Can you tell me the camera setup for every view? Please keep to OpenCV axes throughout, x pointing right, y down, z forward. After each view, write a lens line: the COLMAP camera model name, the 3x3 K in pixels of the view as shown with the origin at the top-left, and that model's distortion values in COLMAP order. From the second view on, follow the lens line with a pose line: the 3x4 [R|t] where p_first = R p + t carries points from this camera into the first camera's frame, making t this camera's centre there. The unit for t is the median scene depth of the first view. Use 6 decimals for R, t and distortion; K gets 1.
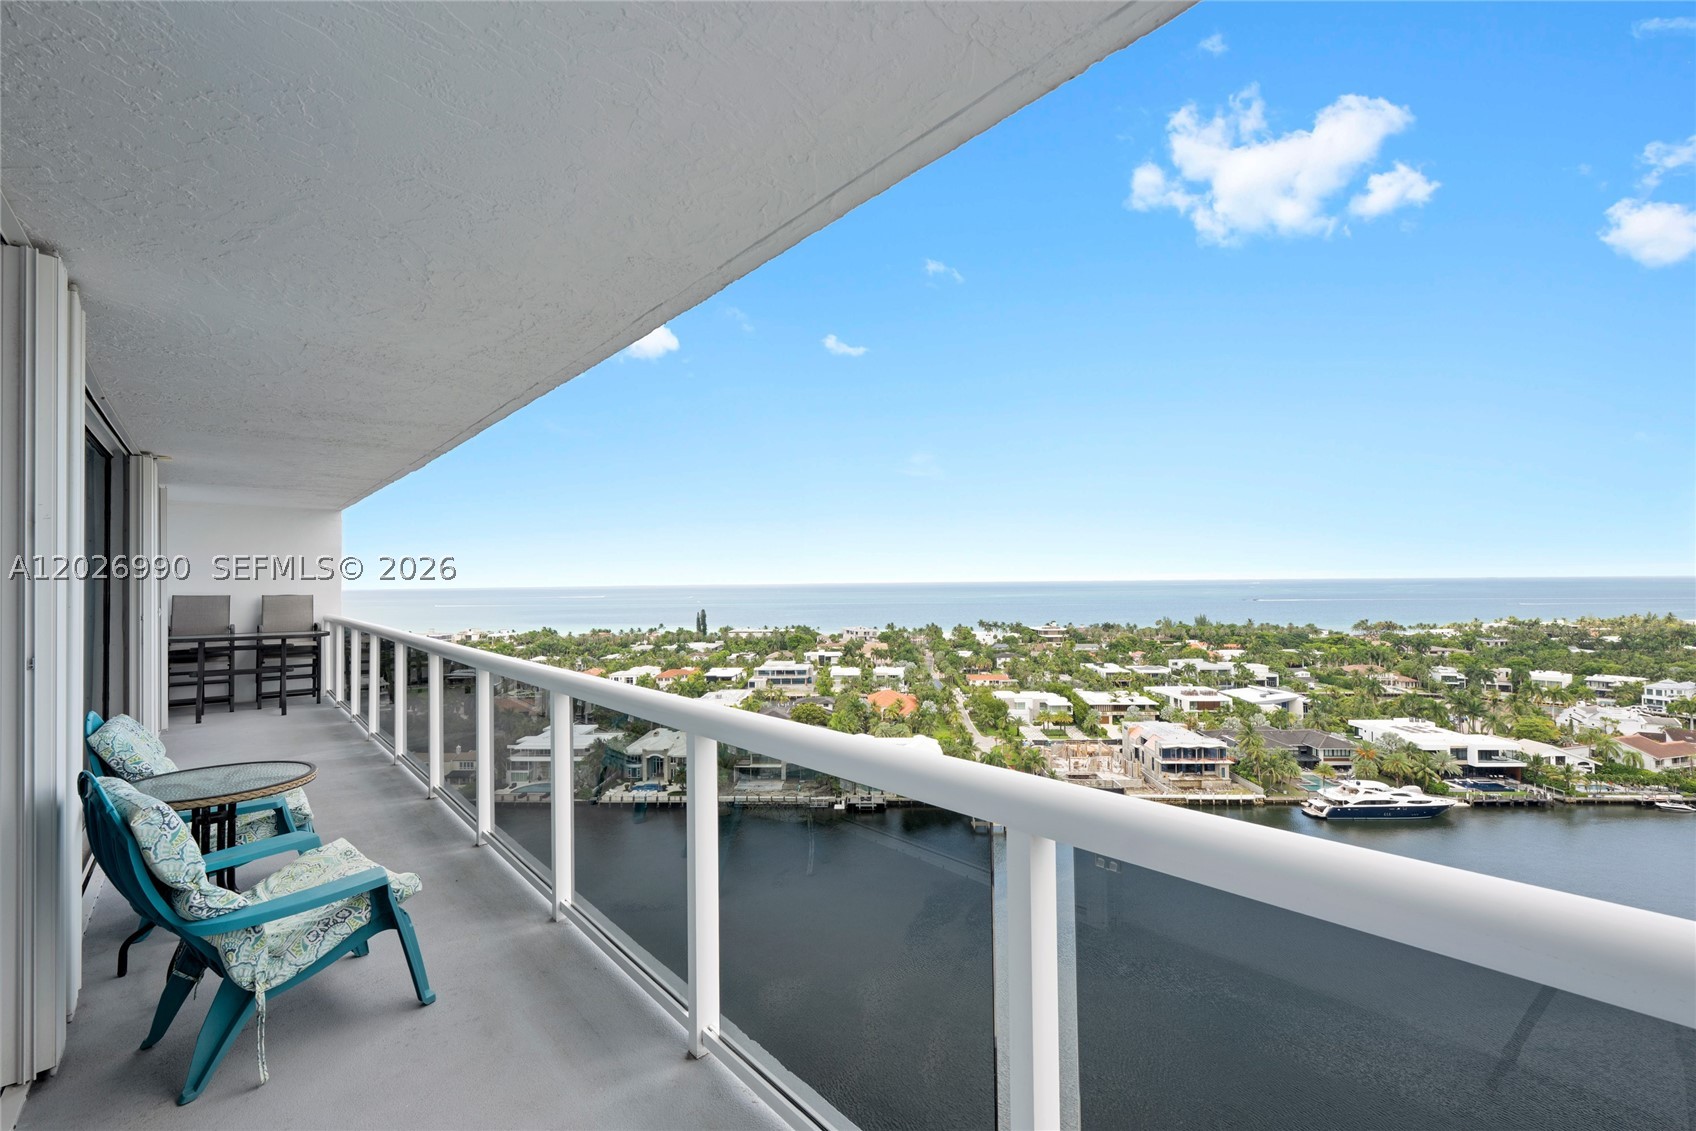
lens RADIAL K [[705.3, 0, 838.8], [0, 705.3, 578.1], [0, 0, 1]] dist [-0.000305, 0.001072]
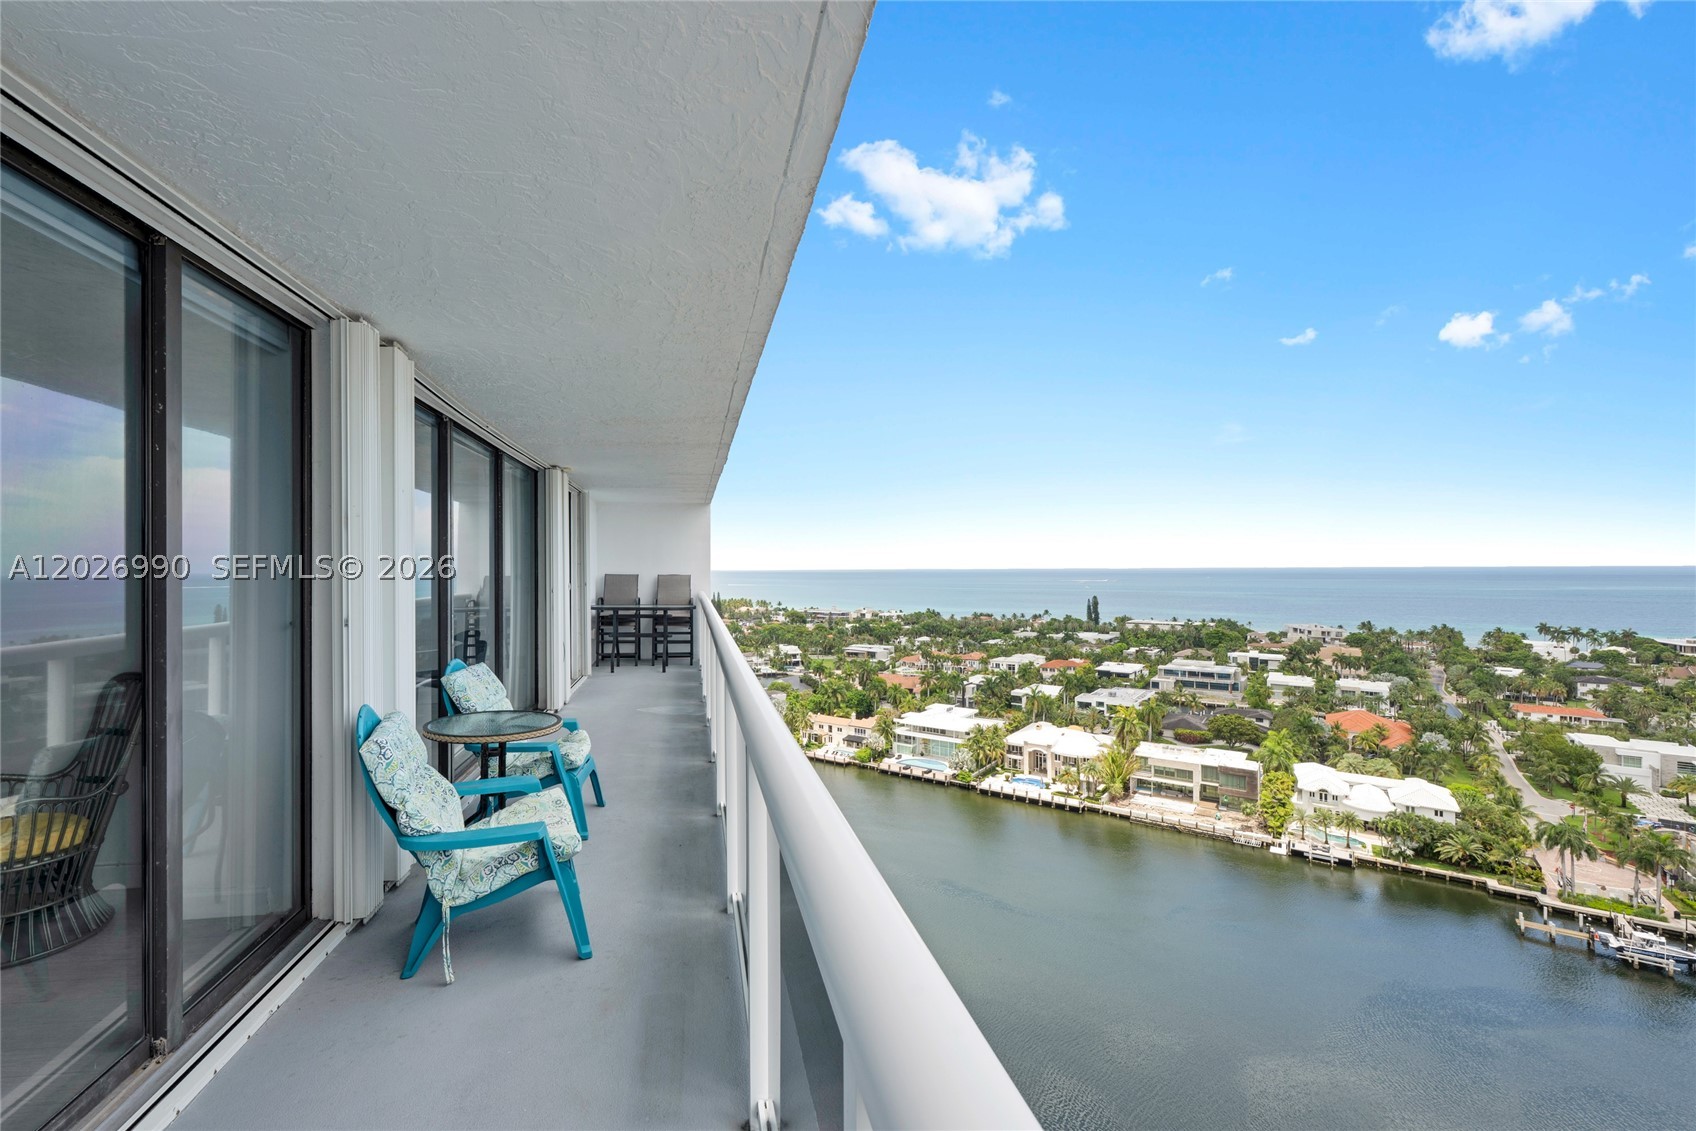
lens RADIAL K [[705.3, 0, 848.0], [0, 705.3, 570.8], [0, 0, 1]] dist [-0.000305, 0.001072]
pose [[0.805424, 0.008335, -0.592640, 0.082370], [-0.000344, 0.999908, 0.013596, 0.000212], [0.592699, -0.010746, 0.805353, 0.085184]]
